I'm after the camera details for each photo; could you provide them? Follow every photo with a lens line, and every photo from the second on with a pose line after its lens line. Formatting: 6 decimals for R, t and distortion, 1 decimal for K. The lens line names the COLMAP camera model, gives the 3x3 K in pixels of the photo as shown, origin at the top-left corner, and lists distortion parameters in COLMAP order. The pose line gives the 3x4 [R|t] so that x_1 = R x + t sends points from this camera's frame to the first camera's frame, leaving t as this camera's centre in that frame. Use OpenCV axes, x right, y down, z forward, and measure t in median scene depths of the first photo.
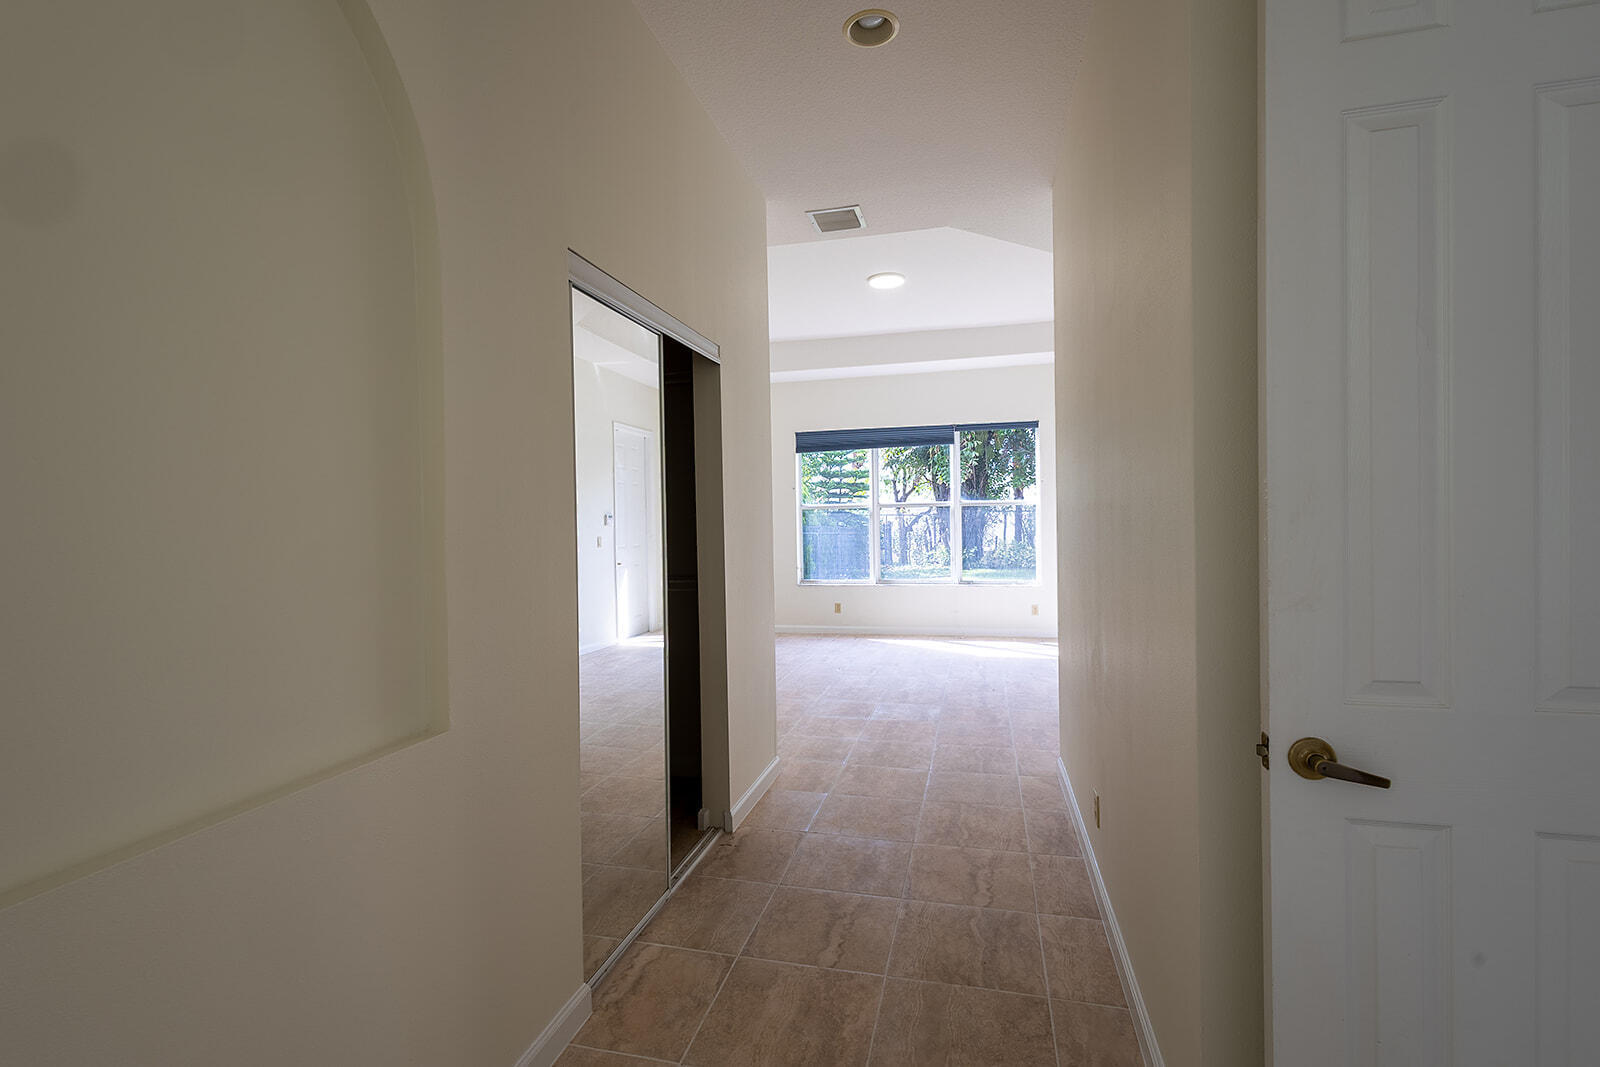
lens RADIAL K [[732.4, 0, 800.0], [0, 732.4, 533.5], [0, 0, 1]] dist [0.014455, 0.000360]
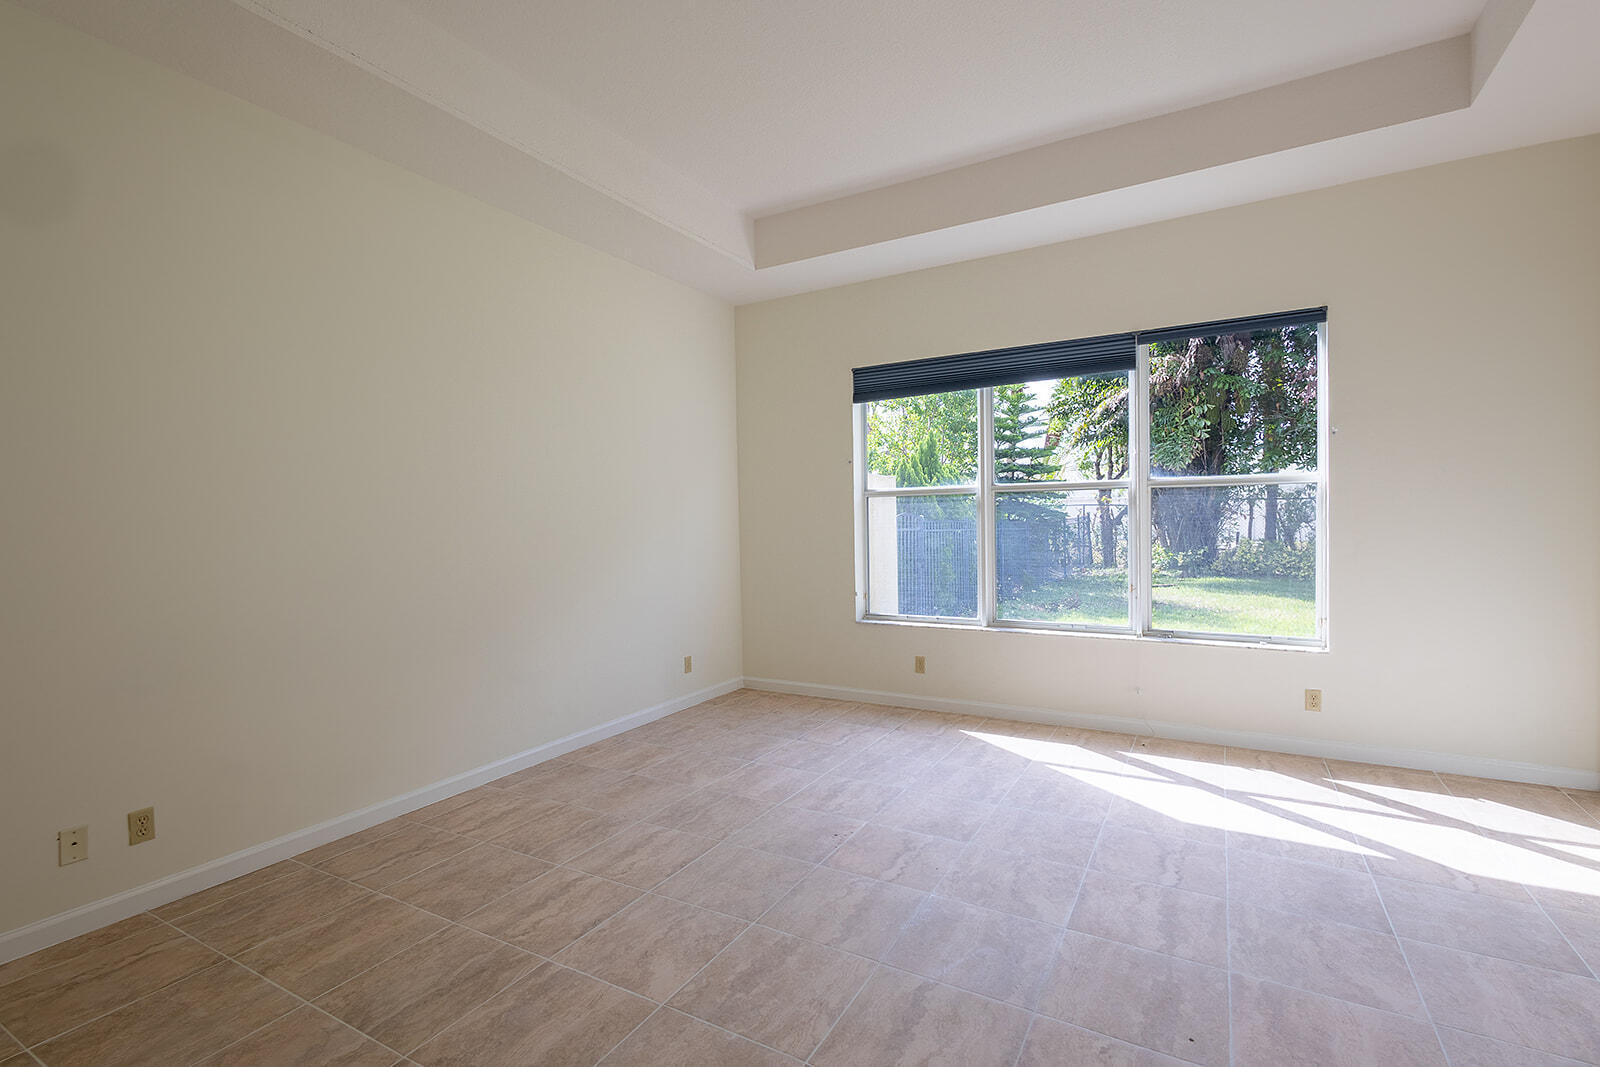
lens RADIAL K [[732.4, 0, 800.0], [0, 732.4, 533.5], [0, 0, 1]] dist [0.014455, 0.000360]
pose [[0.961607, 0.006137, -0.274363, 0.052914], [-0.002711, 0.999914, 0.012862, -0.004576], [0.274418, -0.011624, 0.961540, 0.182206]]
